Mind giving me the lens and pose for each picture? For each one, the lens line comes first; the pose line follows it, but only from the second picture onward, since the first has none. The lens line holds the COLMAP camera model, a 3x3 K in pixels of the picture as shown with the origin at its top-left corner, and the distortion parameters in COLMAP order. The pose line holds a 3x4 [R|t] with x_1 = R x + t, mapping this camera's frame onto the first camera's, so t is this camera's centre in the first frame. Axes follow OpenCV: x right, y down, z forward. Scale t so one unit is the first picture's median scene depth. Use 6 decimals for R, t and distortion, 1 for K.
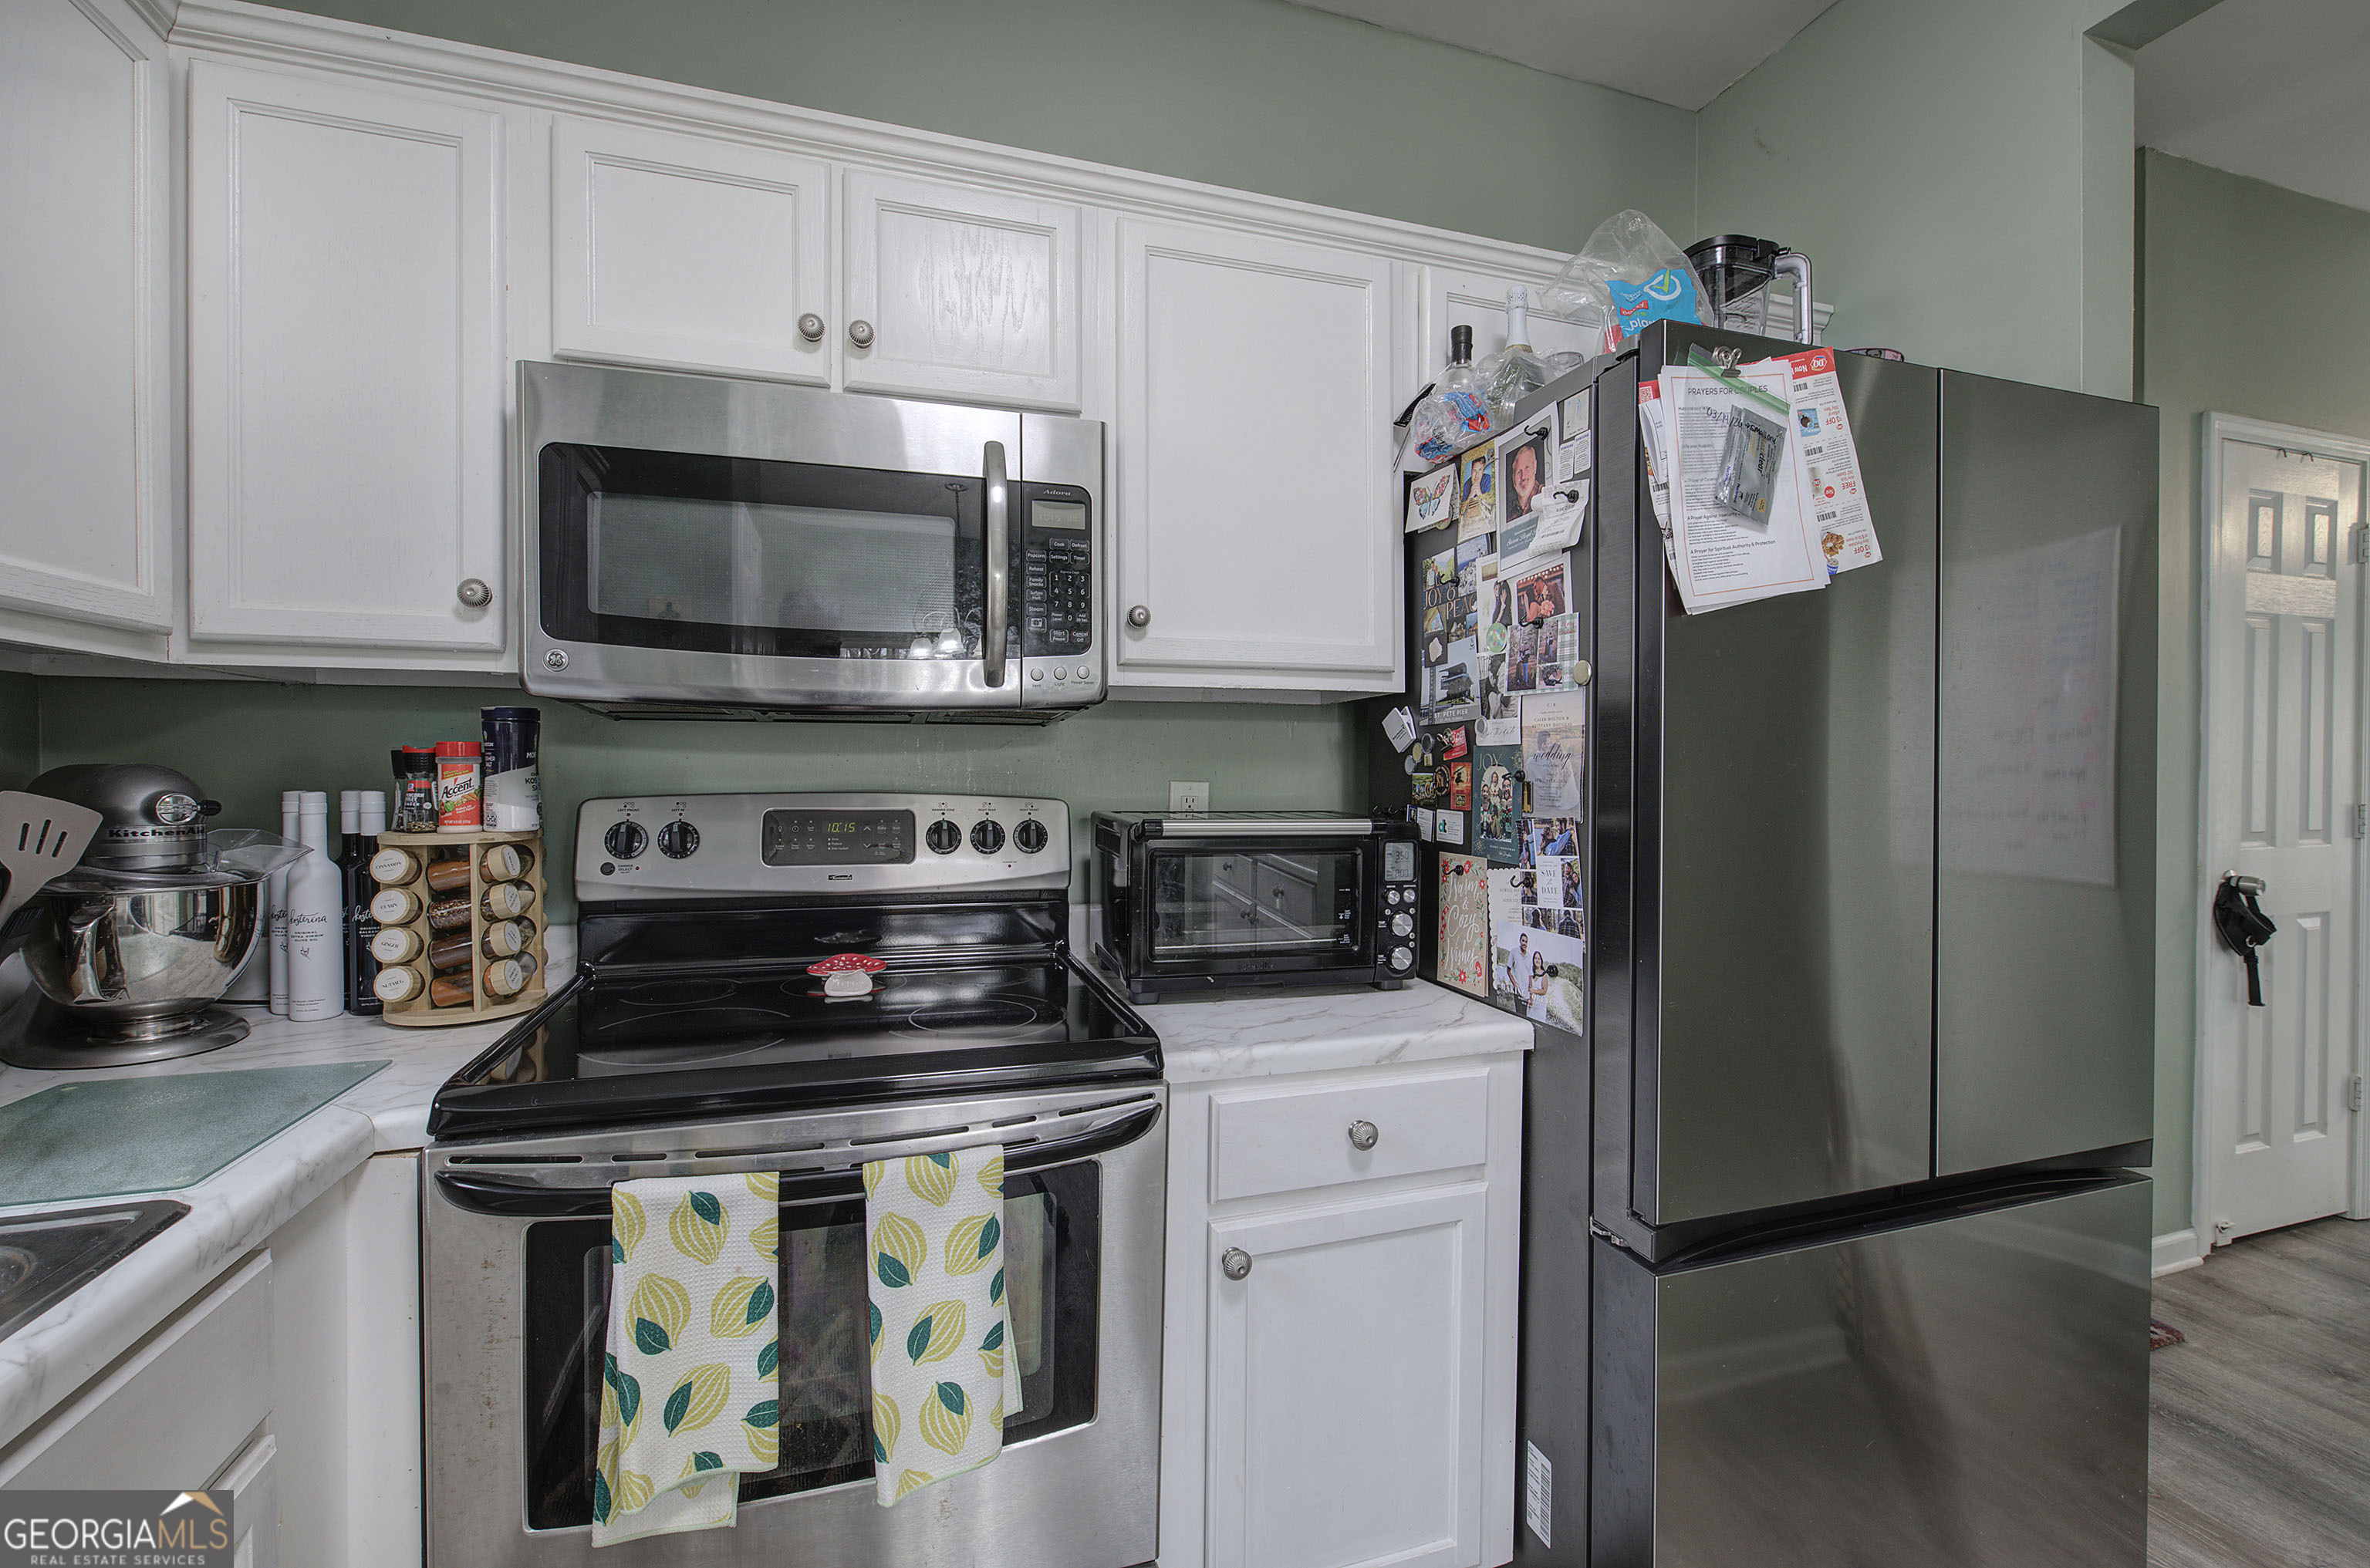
lens RADIAL K [[1006.7, 0, 1194.2], [0, 1006.7, 779.9], [0, 0, 1]] dist [-0.004454, 0.001444]
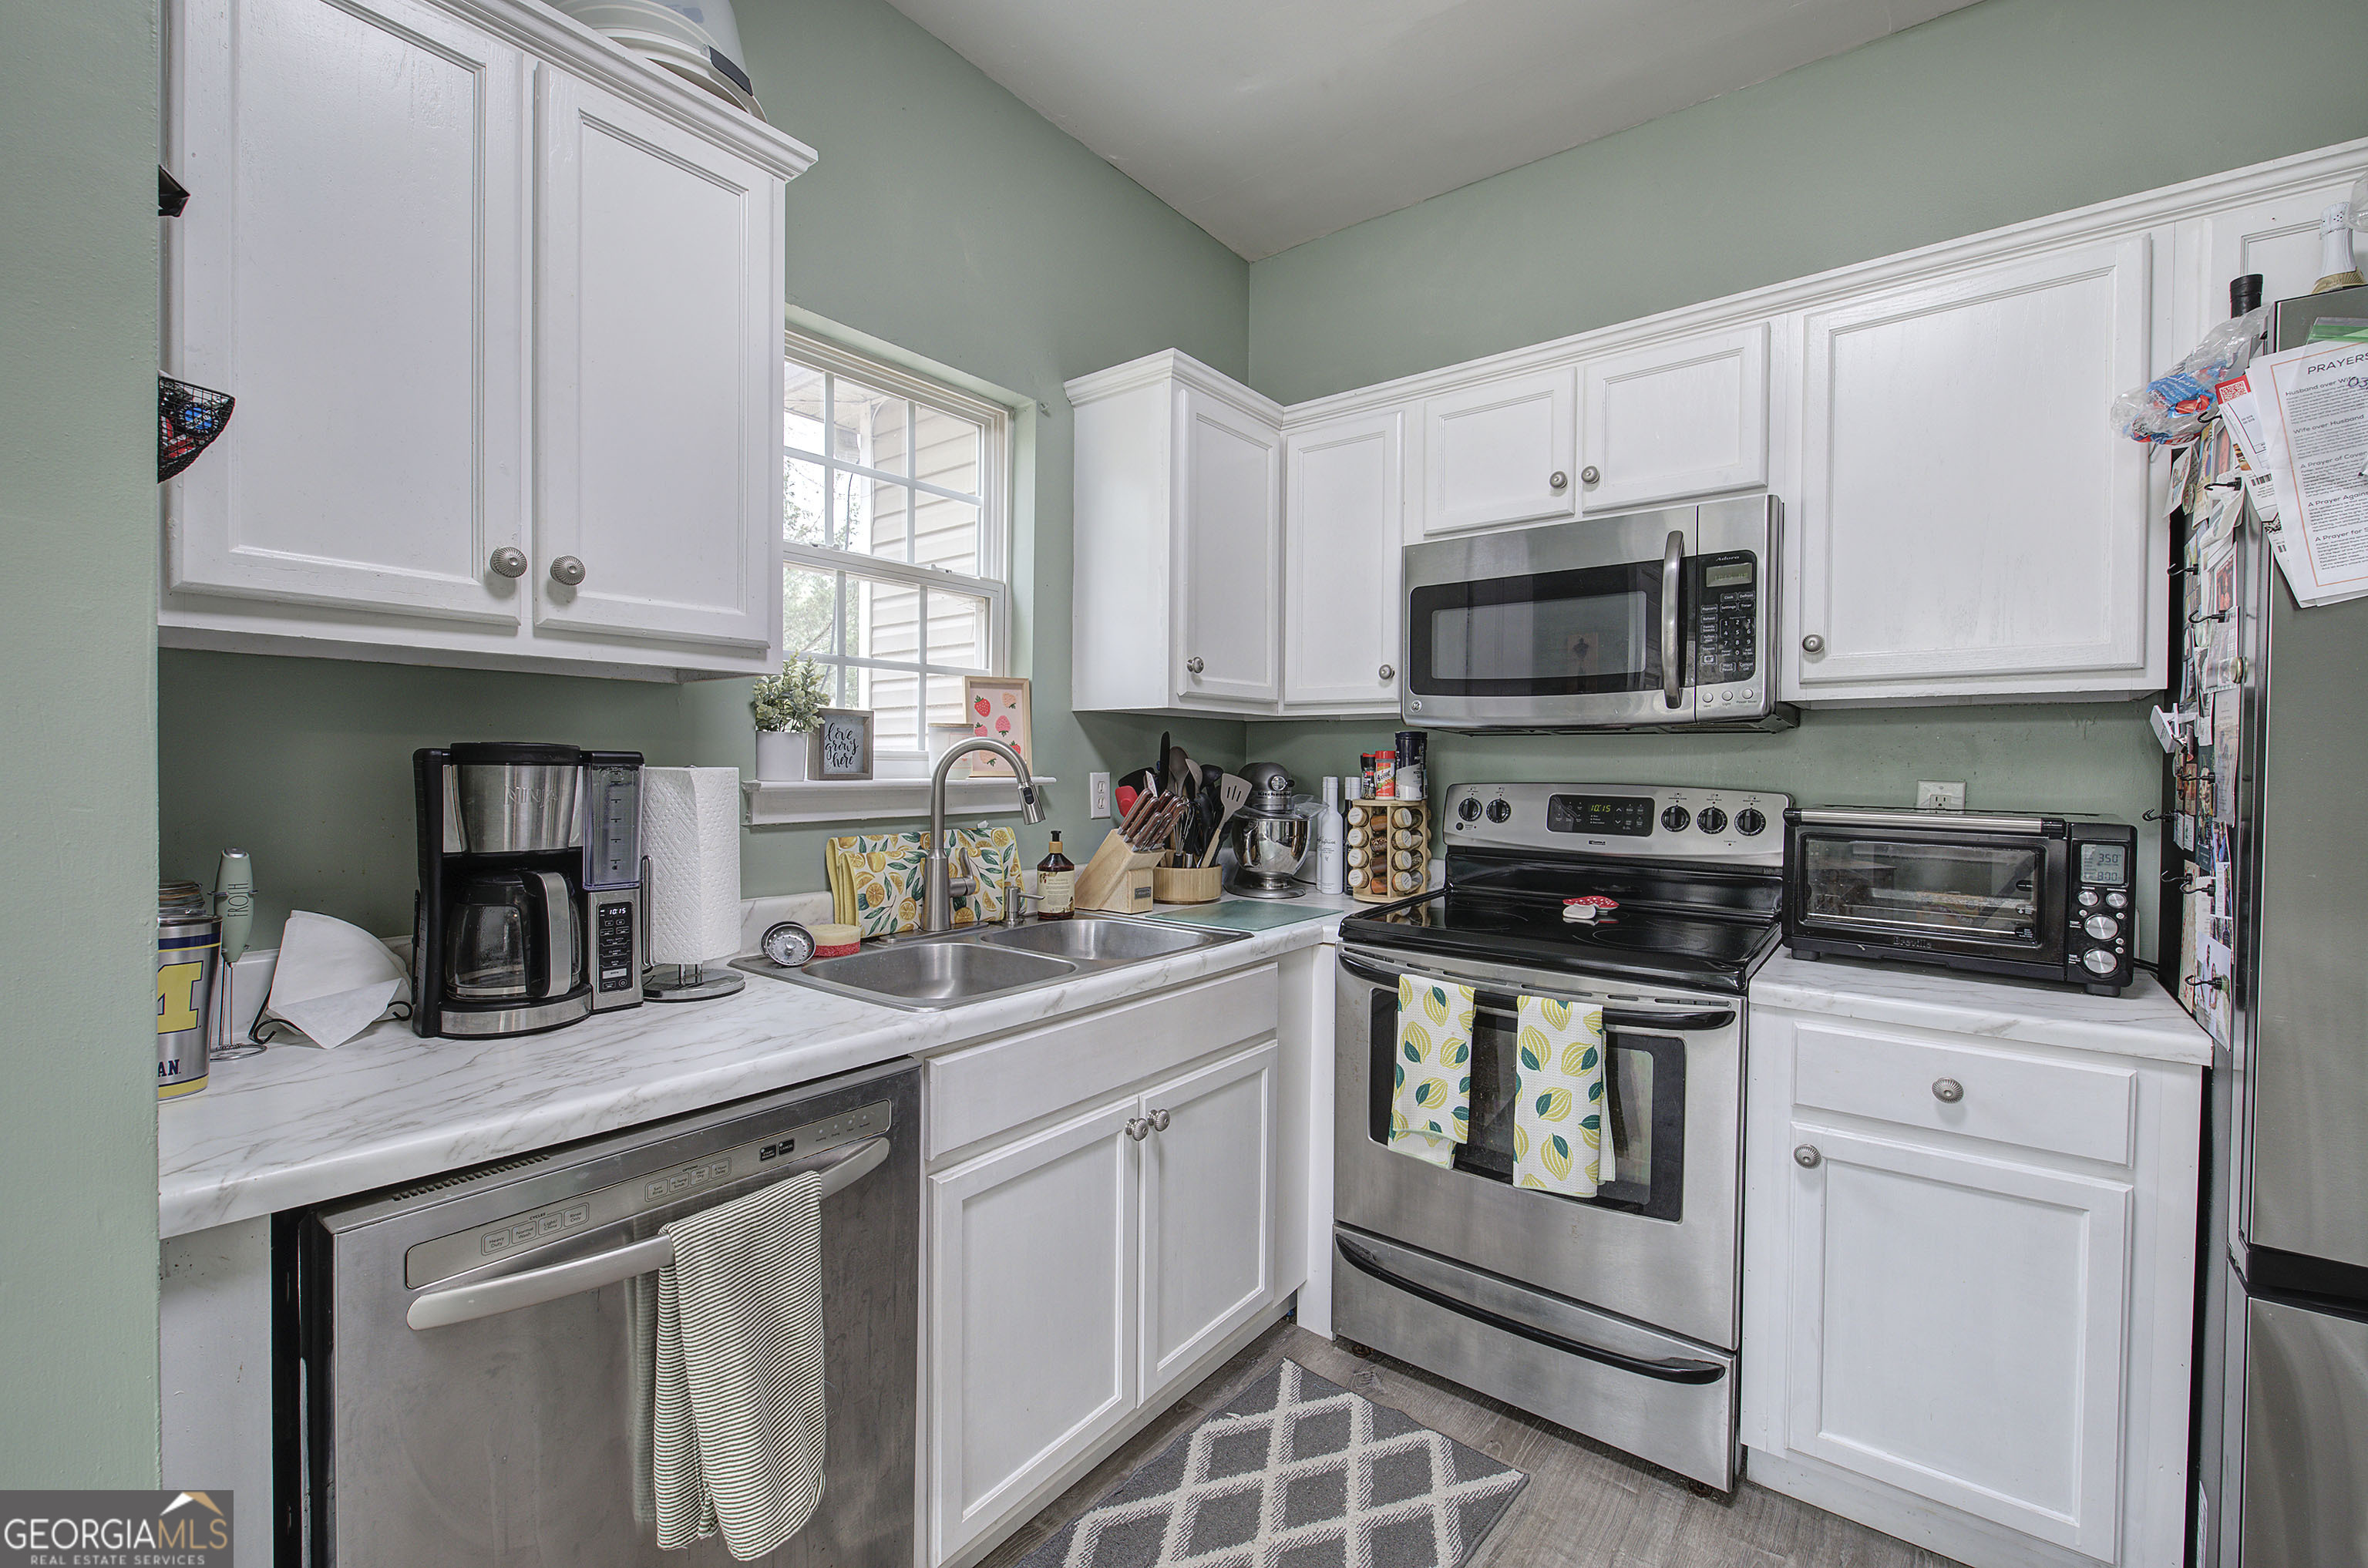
lens RADIAL K [[1006.1, 0, 1181.1], [0, 1006.1, 774.4], [0, 0, 1]] dist [-0.004454, 0.001444]
pose [[0.560732, 0.011681, -0.827915, 0.586004], [-0.014879, 0.999881, 0.004031, 0.003019], [0.827863, 0.010058, 0.560840, -0.345226]]
